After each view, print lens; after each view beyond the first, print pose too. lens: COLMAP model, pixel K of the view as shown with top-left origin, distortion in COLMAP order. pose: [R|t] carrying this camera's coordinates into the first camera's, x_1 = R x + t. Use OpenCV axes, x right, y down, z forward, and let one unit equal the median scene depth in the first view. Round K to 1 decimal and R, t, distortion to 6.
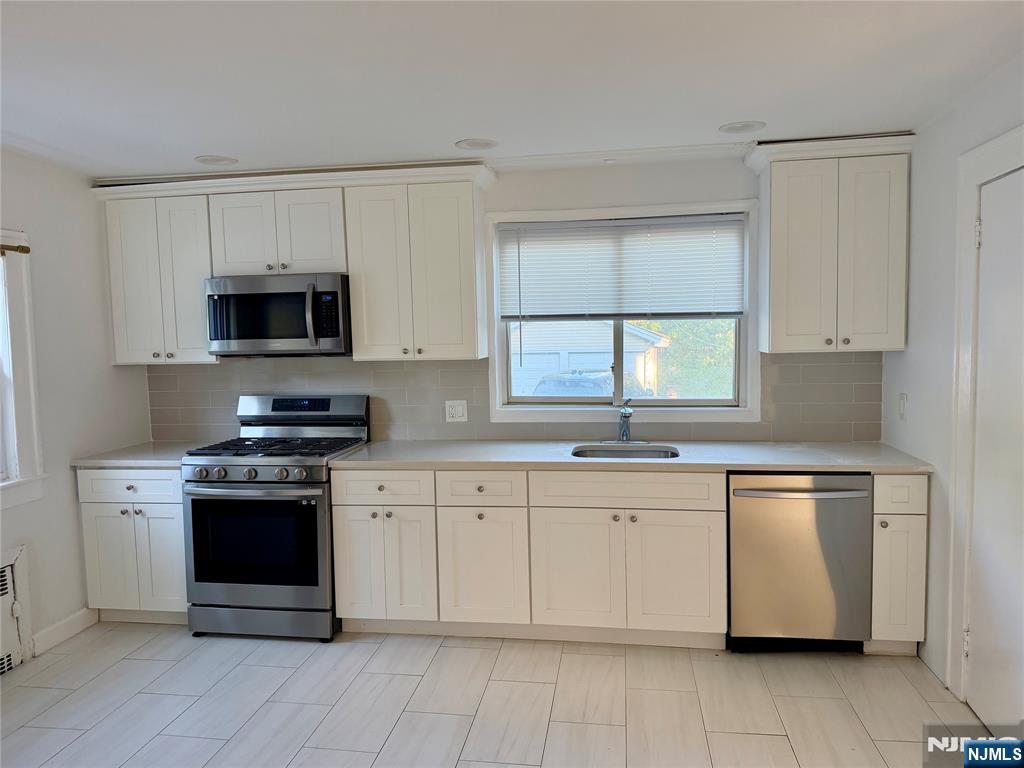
lens RADIAL K [[723.8, 0, 513.5], [0, 723.8, 387.1], [0, 0, 1]] dist [0.047749, -0.060843]
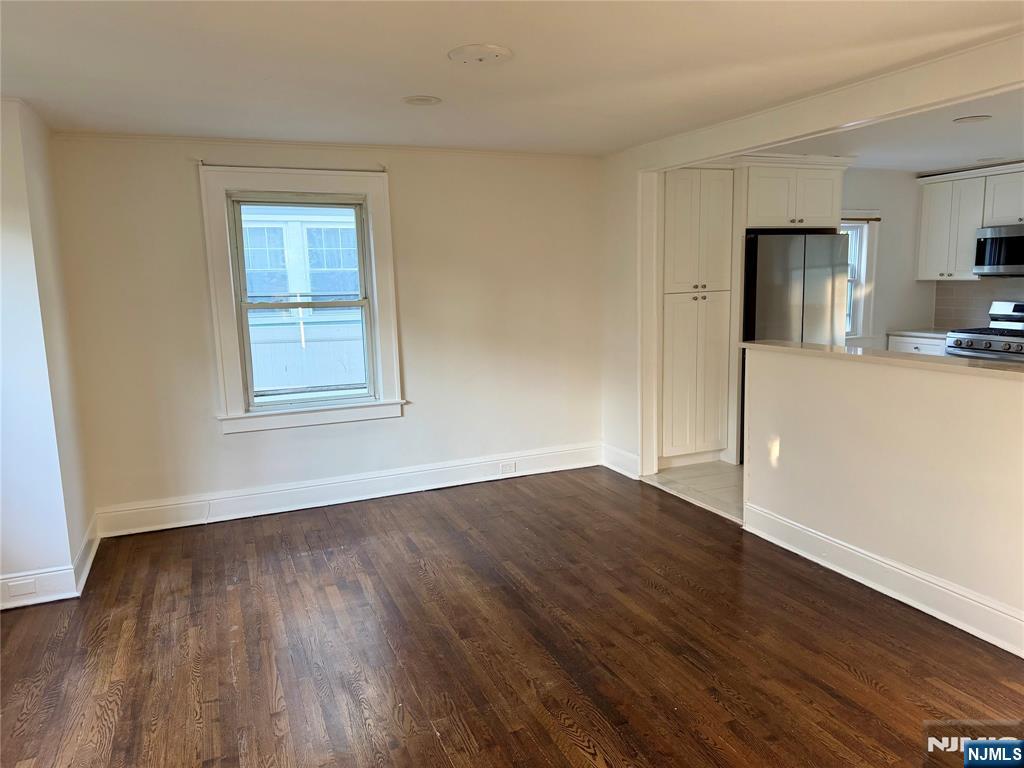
lens RADIAL K [[723.8, 0, 514.2], [0, 723.8, 386.1], [0, 0, 1]] dist [0.047749, -0.060843]
pose [[0.532167, 0.139531, -0.835063, 0.473852], [-0.053893, 0.989909, 0.131060, 0.047651], [0.844923, -0.024741, 0.534316, -0.820206]]
